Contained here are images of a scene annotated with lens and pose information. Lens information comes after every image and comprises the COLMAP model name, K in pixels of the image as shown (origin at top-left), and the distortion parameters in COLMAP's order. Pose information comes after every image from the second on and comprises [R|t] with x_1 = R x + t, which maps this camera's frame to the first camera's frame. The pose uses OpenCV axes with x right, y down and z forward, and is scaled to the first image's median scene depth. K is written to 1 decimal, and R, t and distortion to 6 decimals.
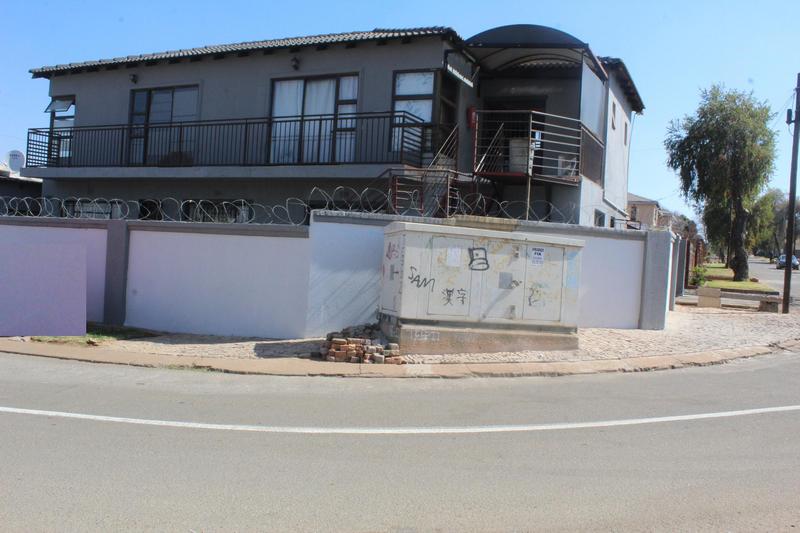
lens RADIAL K [[697.6, 0, 400.0], [0, 697.6, 266.5], [0, 0, 1]] dist [-0.161086, 0.142706]
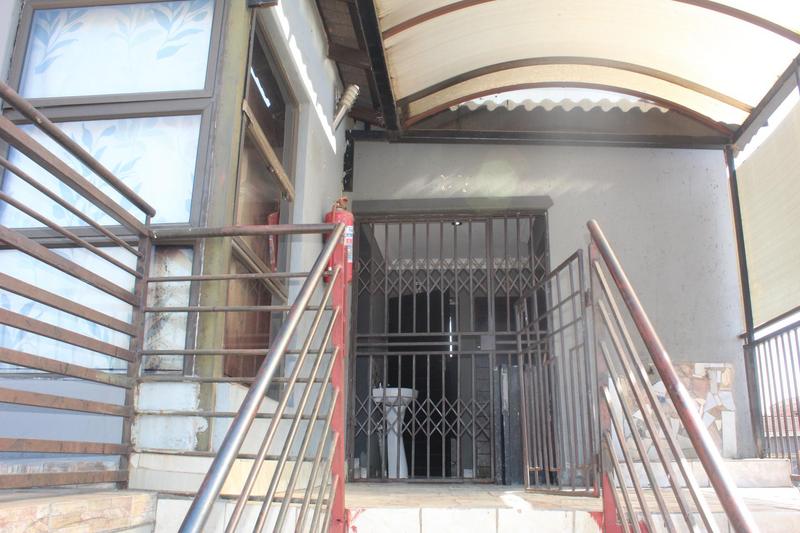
lens RADIAL K [[697.6, 0, 400.0], [0, 697.6, 266.5], [0, 0, 1]] dist [-0.161086, 0.142706]
pose [[0.940861, 0.041914, 0.336191, 0.048022], [0.056054, 0.959383, -0.276482, -0.186983], [-0.334125, 0.278976, 0.900296, 1.079020]]
